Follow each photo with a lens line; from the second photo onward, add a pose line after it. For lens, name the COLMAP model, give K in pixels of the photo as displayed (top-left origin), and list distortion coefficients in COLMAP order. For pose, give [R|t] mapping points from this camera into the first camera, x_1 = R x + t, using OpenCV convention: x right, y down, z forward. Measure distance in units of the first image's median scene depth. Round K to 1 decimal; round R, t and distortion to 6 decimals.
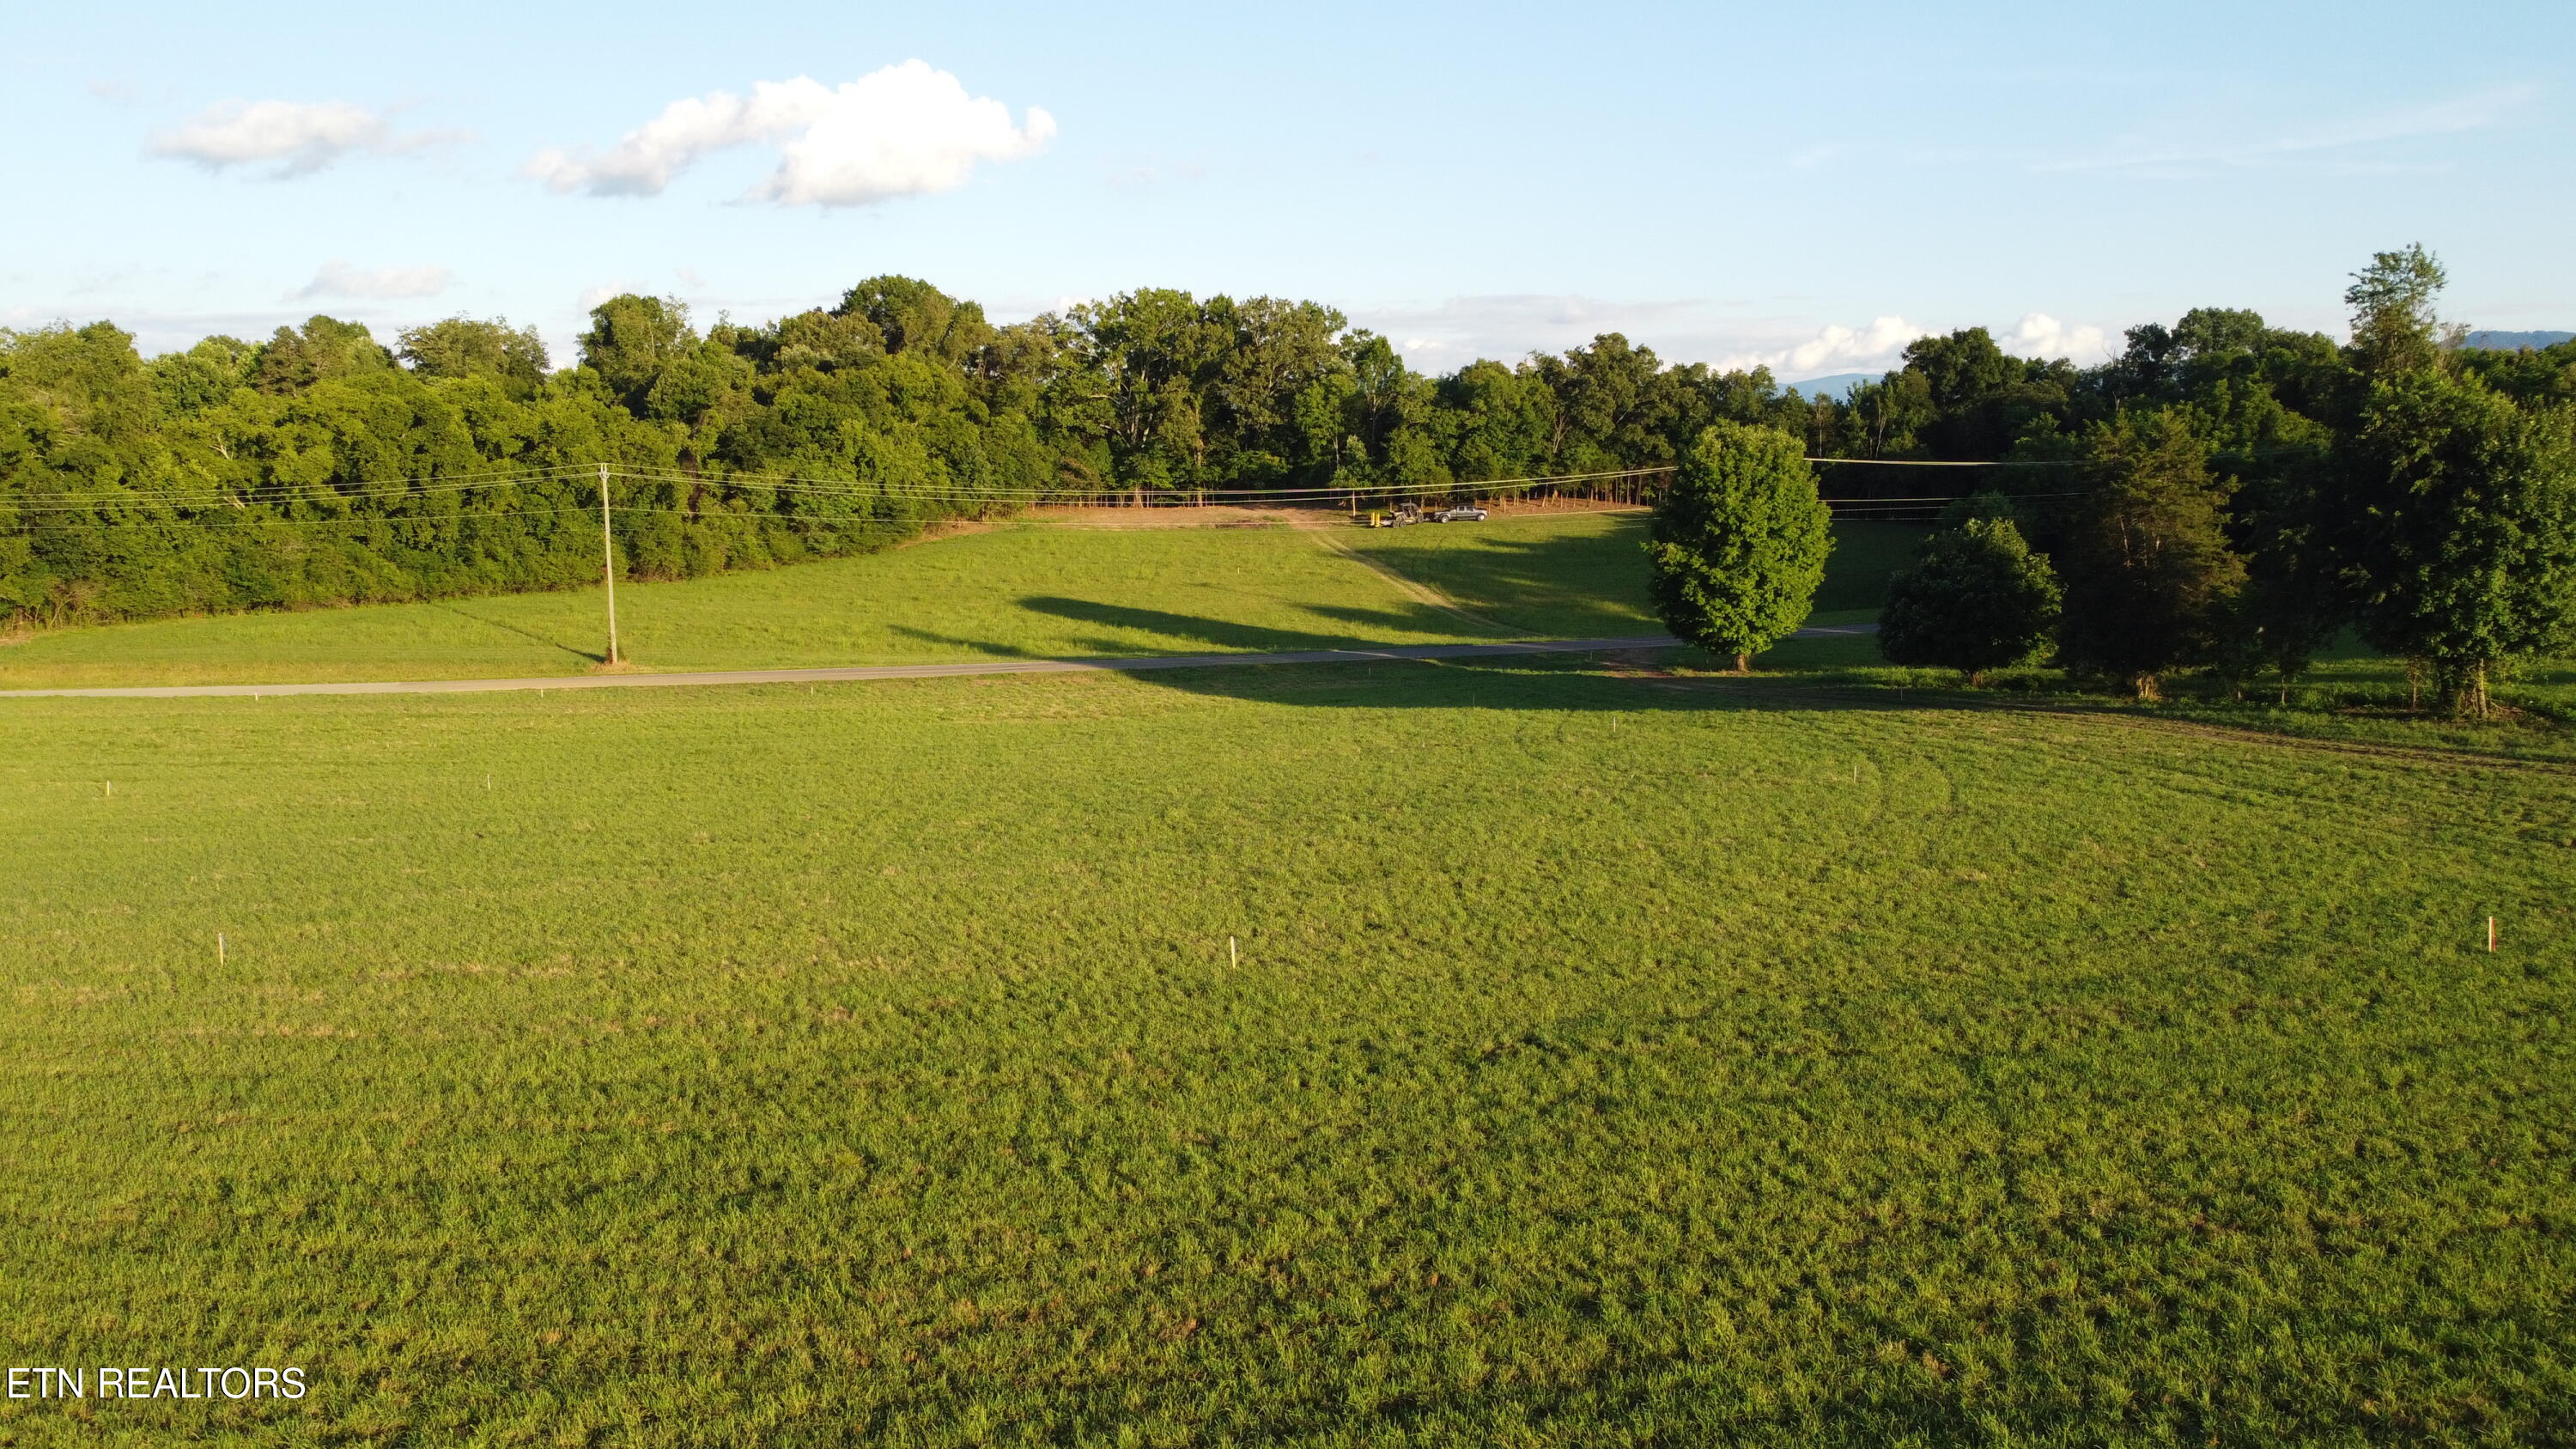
lens RADIAL K [[1955.6, 0, 1285.5], [0, 1955.6, 718.2], [0, 0, 1]] dist [0.000231, -0.004381]
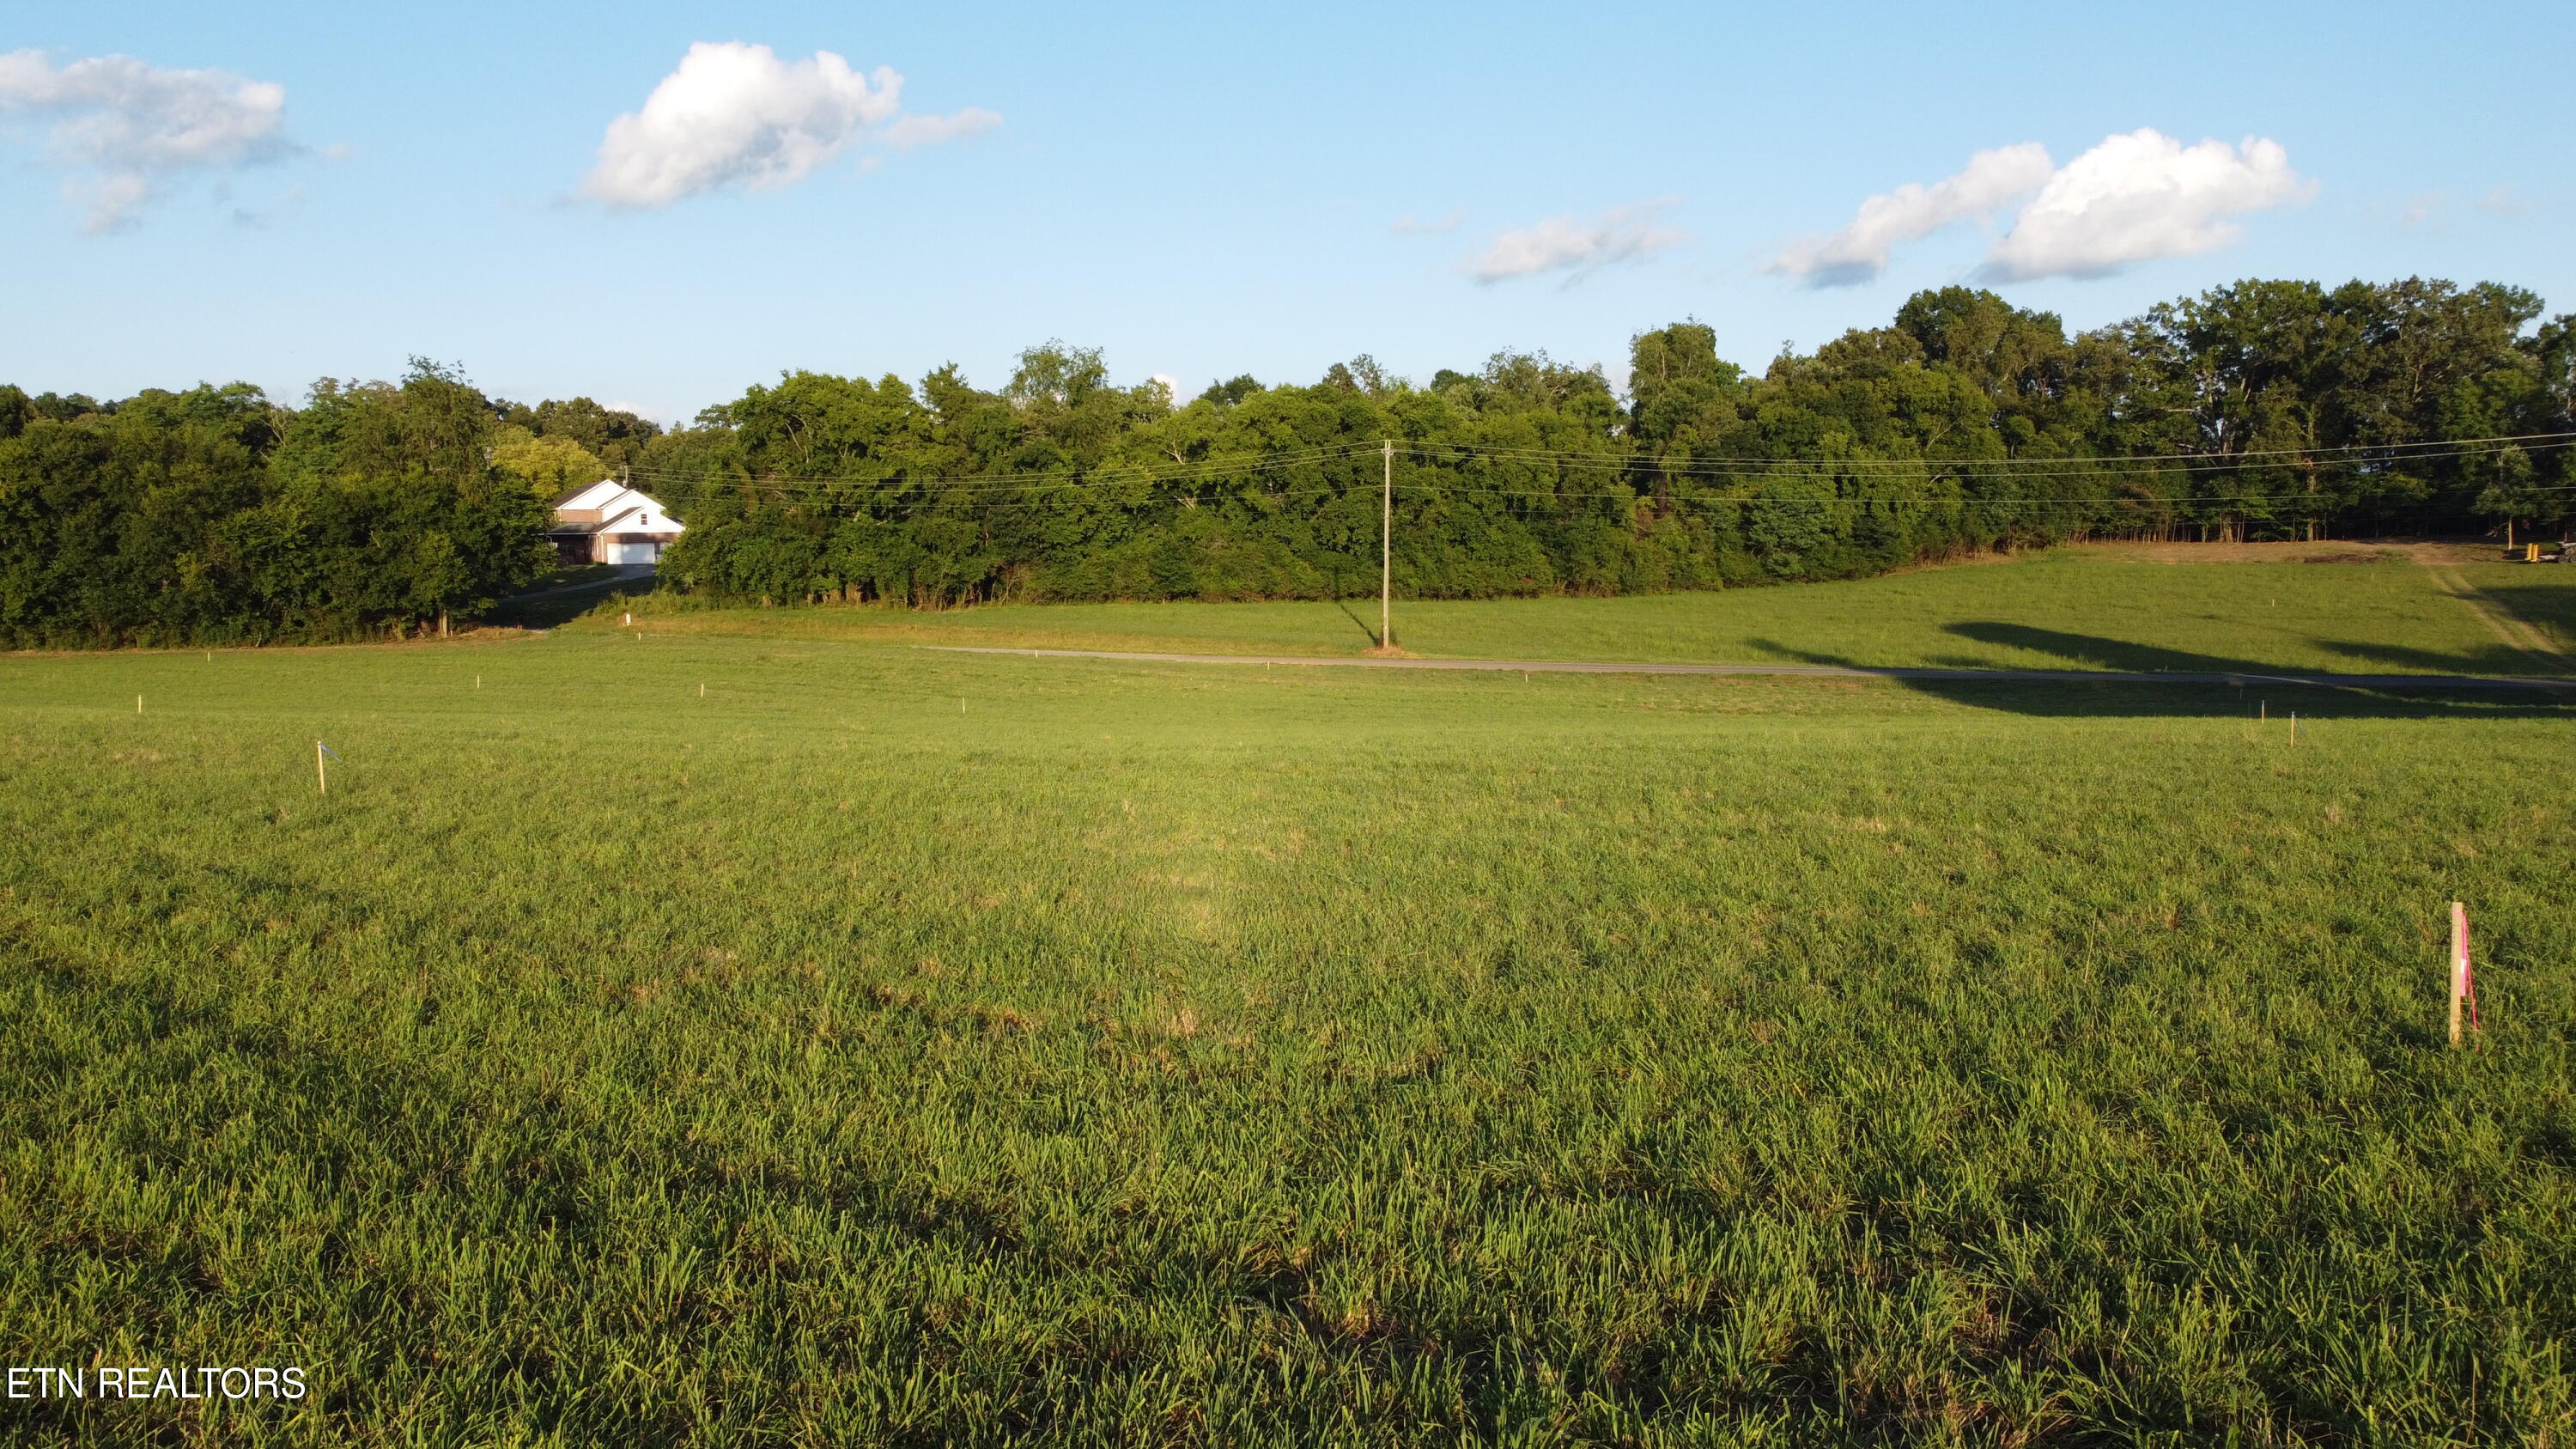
lens RADIAL K [[1955.6, 0, 1280.1], [0, 1955.6, 726.0], [0, 0, 1]] dist [0.000231, -0.004381]
pose [[0.808845, 0.059935, -0.584959, 0.098904], [-0.082920, 0.996477, -0.012558, 0.014679], [0.582146, 0.058662, 0.810965, 0.107032]]
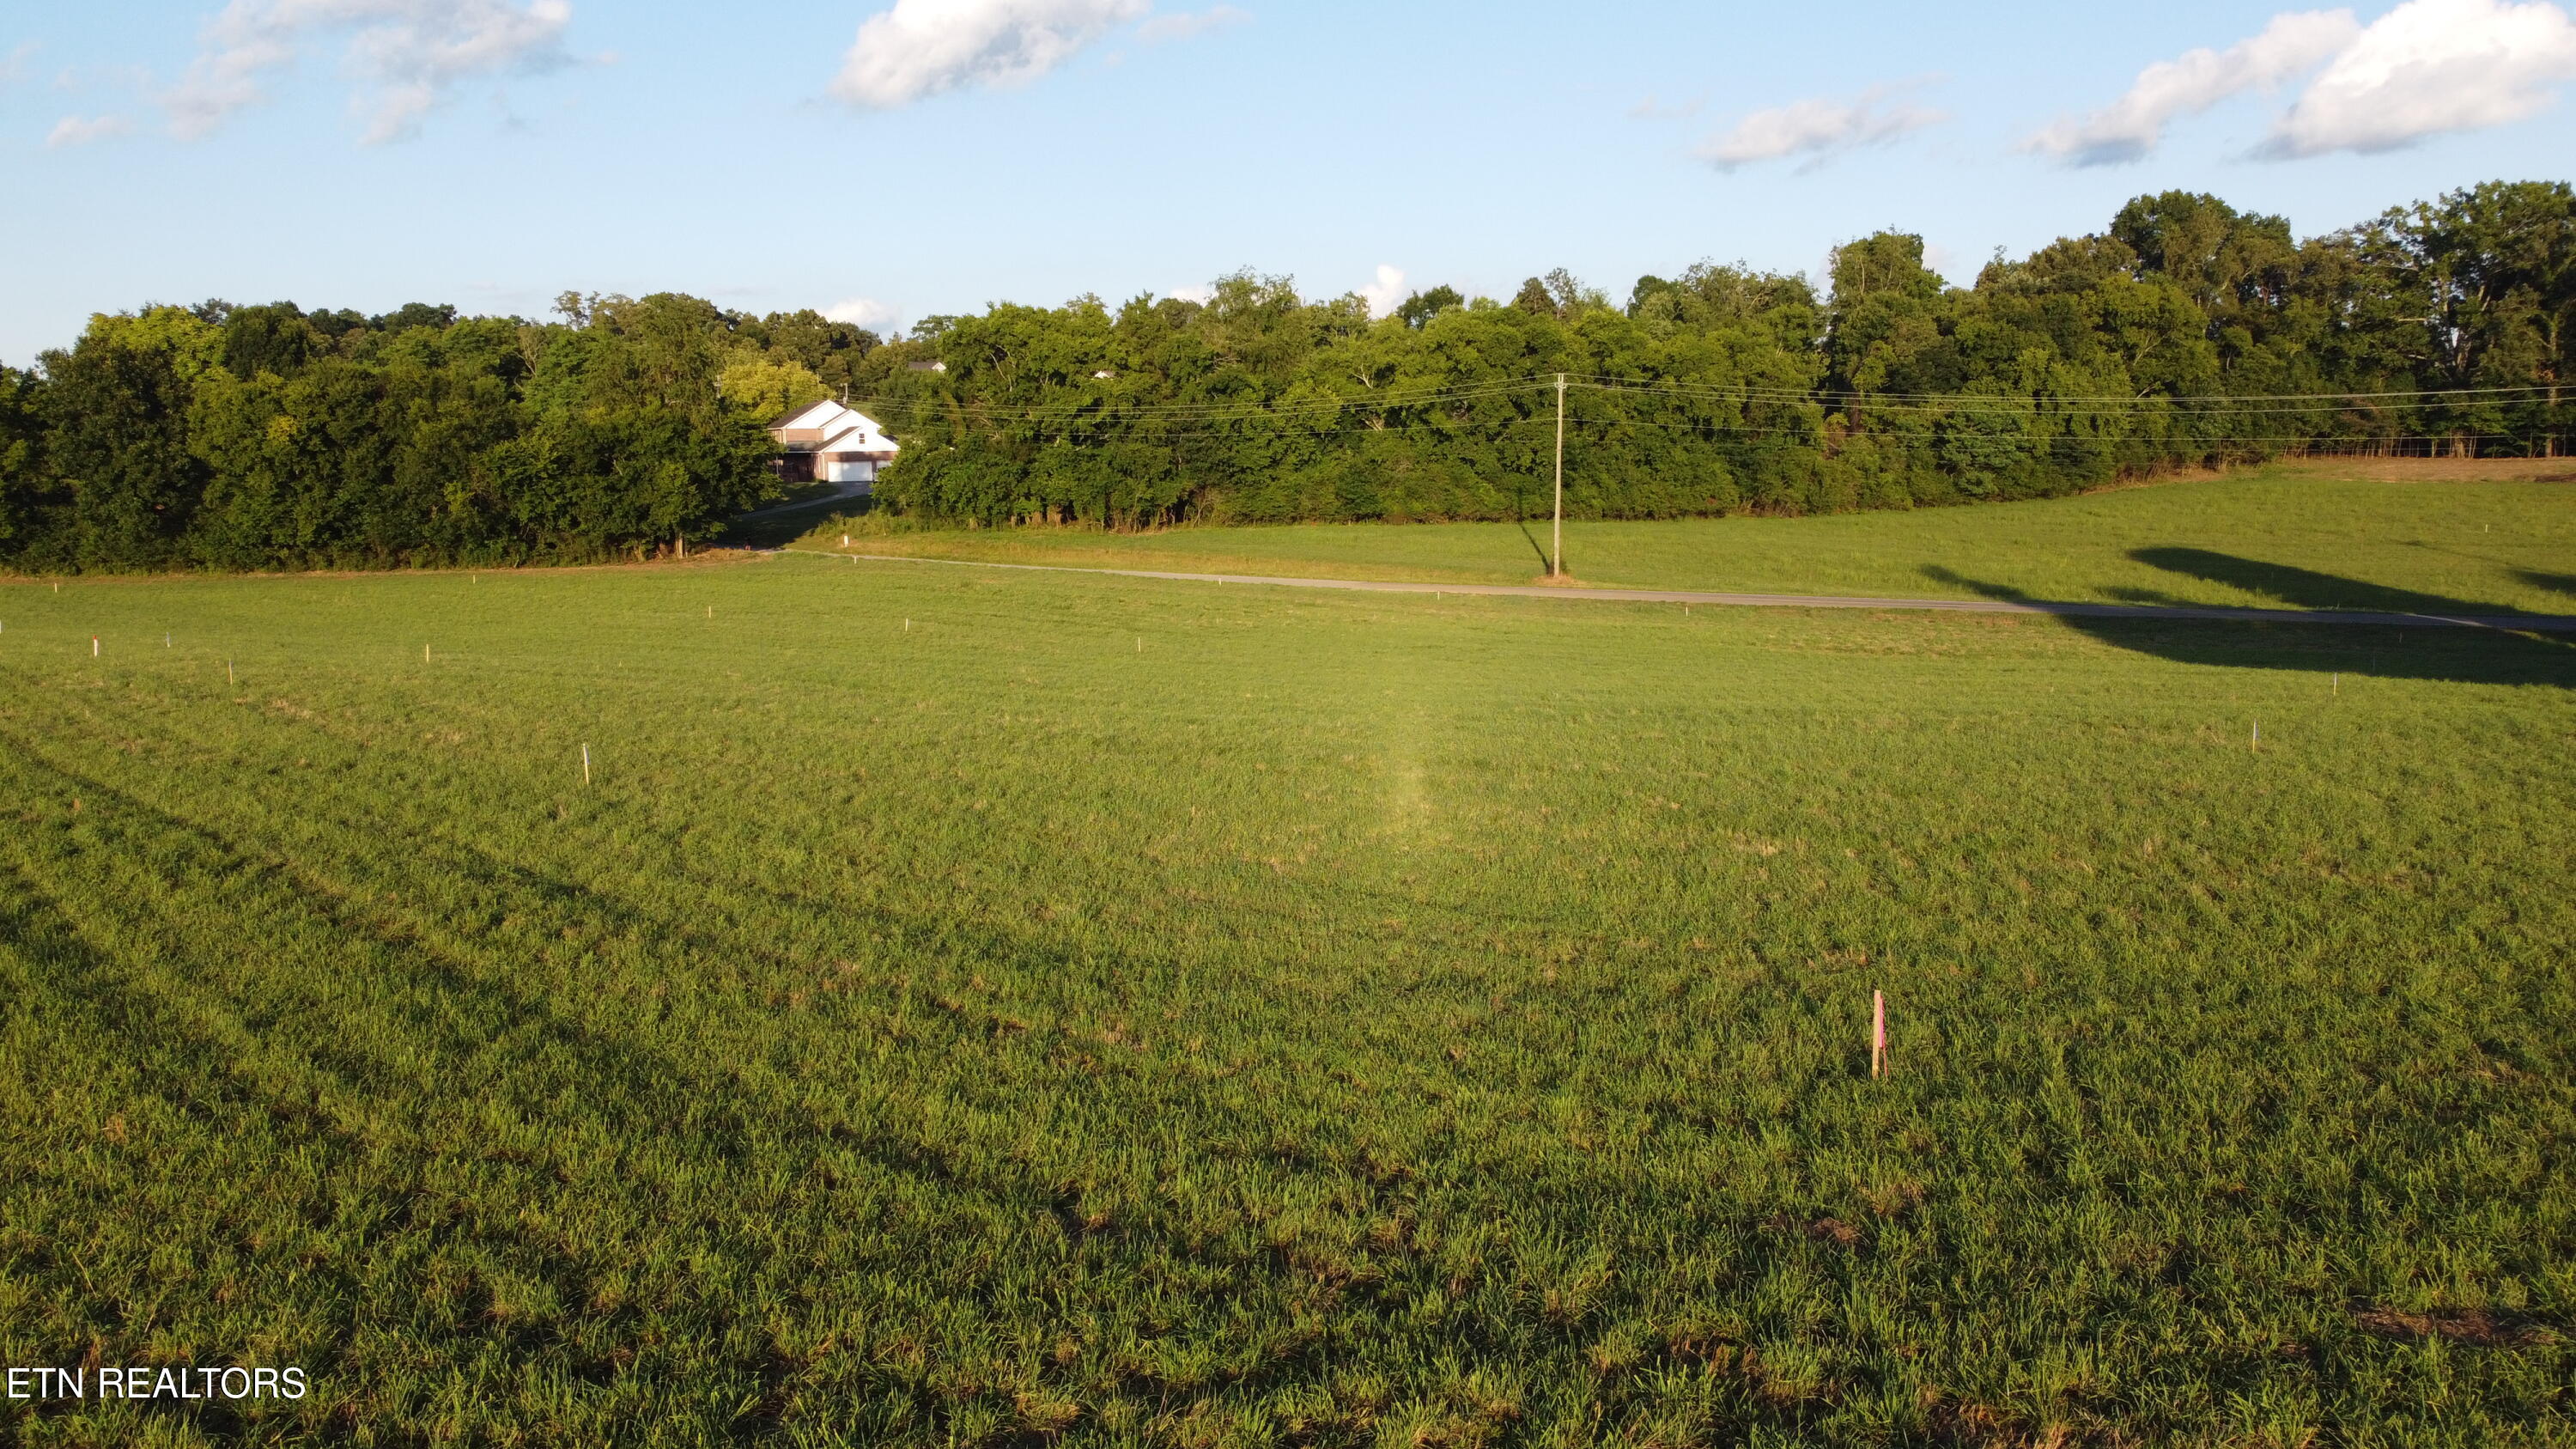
lens RADIAL K [[1955.6, 0, 1276.7], [0, 1955.6, 727.2], [0, 0, 1]] dist [0.000231, -0.004381]
pose [[0.739891, 0.101799, -0.664979, 0.121314], [-0.091644, 0.994522, 0.050280, 0.006184], [0.666455, 0.023740, 0.745167, 0.093162]]
